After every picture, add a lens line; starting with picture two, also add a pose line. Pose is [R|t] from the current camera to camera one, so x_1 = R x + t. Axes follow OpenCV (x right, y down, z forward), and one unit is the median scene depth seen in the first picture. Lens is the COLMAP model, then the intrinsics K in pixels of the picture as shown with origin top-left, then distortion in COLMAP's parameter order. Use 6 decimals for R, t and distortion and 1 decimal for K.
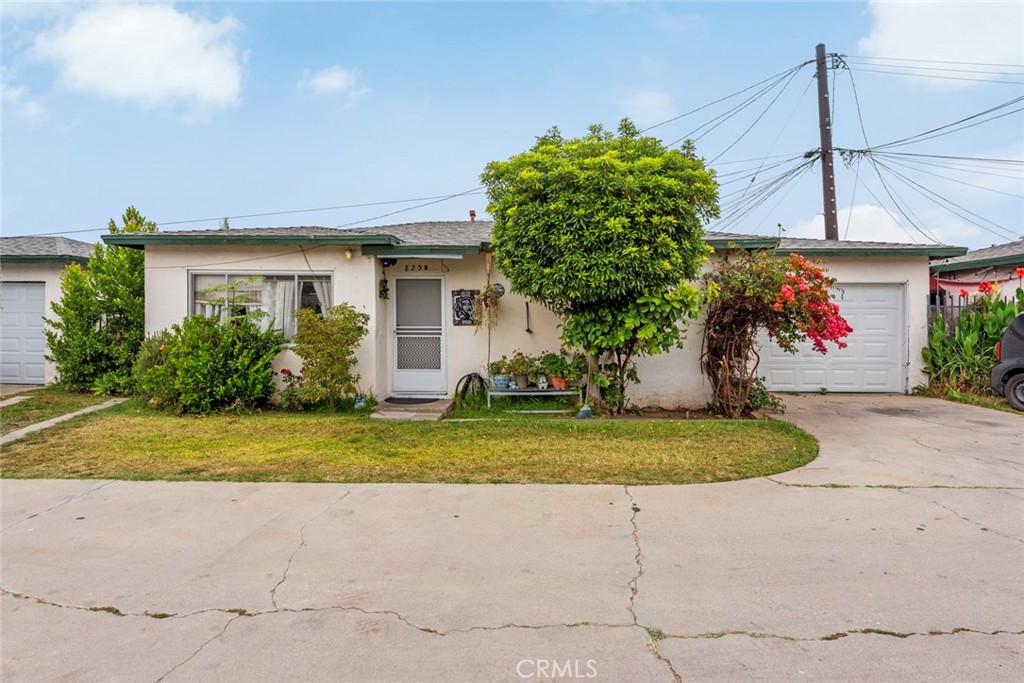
lens RADIAL K [[544.4, 0, 512.8], [0, 544.4, 309.3], [0, 0, 1]] dist [0.002780, 0.000428]
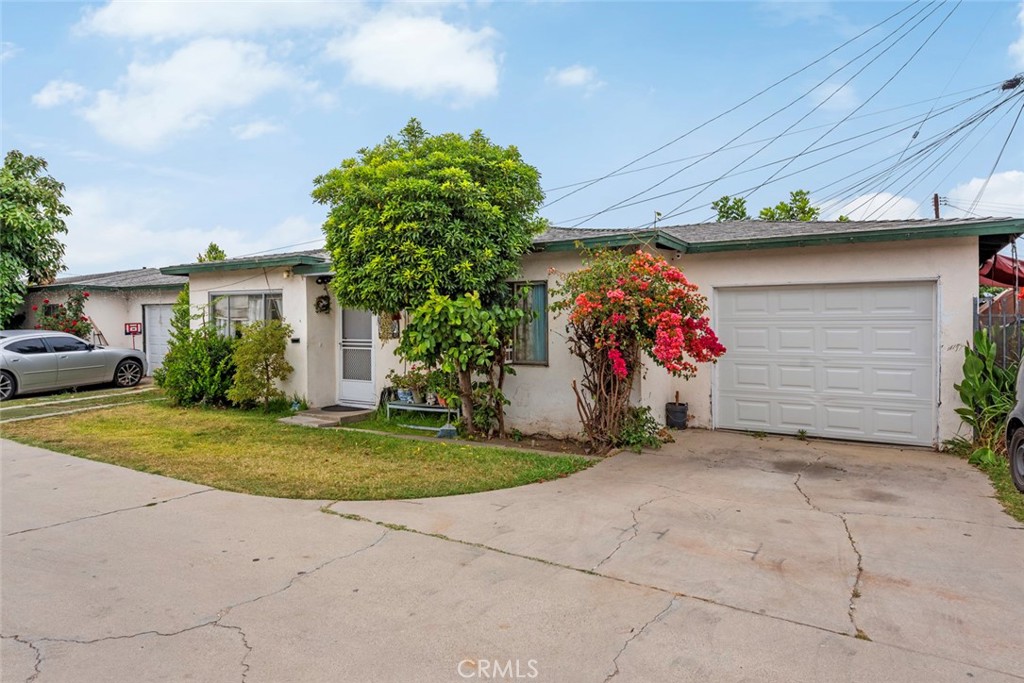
lens RADIAL K [[598.4, 0, 512.0], [0, 598.4, 341.5], [0, 0, 1]] dist [0.001887, 0.000432]
pose [[0.877601, 0.011647, -0.479251, 0.685420], [0.003605, 0.999516, 0.030892, 0.001193], [0.479379, -0.028839, 0.877134, 0.139709]]
